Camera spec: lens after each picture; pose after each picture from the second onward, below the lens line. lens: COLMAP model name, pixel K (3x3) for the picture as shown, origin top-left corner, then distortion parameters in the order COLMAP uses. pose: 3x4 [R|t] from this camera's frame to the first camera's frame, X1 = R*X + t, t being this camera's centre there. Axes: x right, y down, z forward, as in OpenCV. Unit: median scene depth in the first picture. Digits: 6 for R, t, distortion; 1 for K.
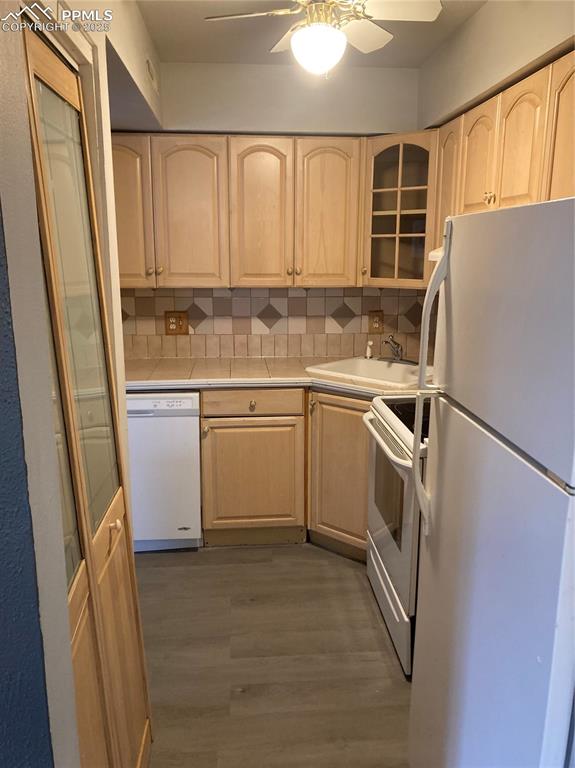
lens RADIAL K [[634.7, 0, 285.6], [0, 634.7, 400.2], [0, 0, 1]] dist [0.098405, -0.139747]
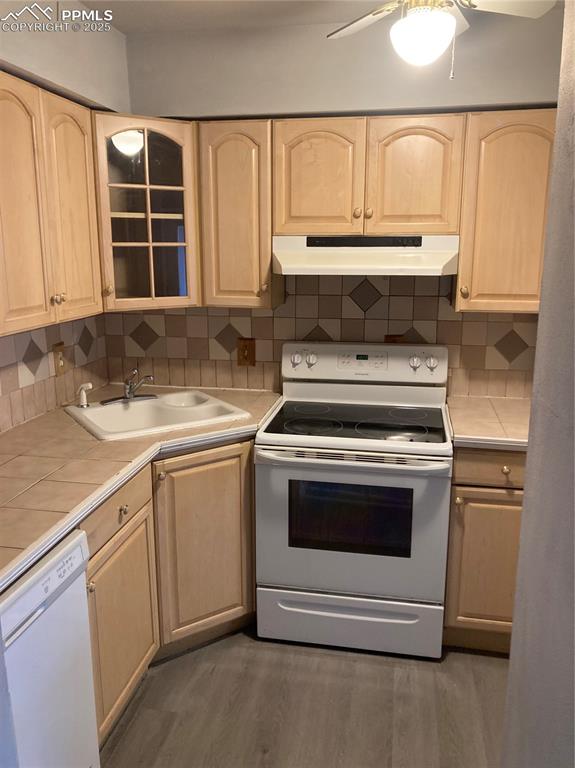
lens RADIAL K [[634.7, 0, 285.6], [0, 634.7, 400.2], [0, 0, 1]] dist [0.098405, -0.139747]
pose [[0.251885, -0.236081, 0.938520, -0.577843], [0.228892, 0.956806, 0.179249, -0.174055], [-0.940299, 0.169669, 0.295042, 0.630643]]
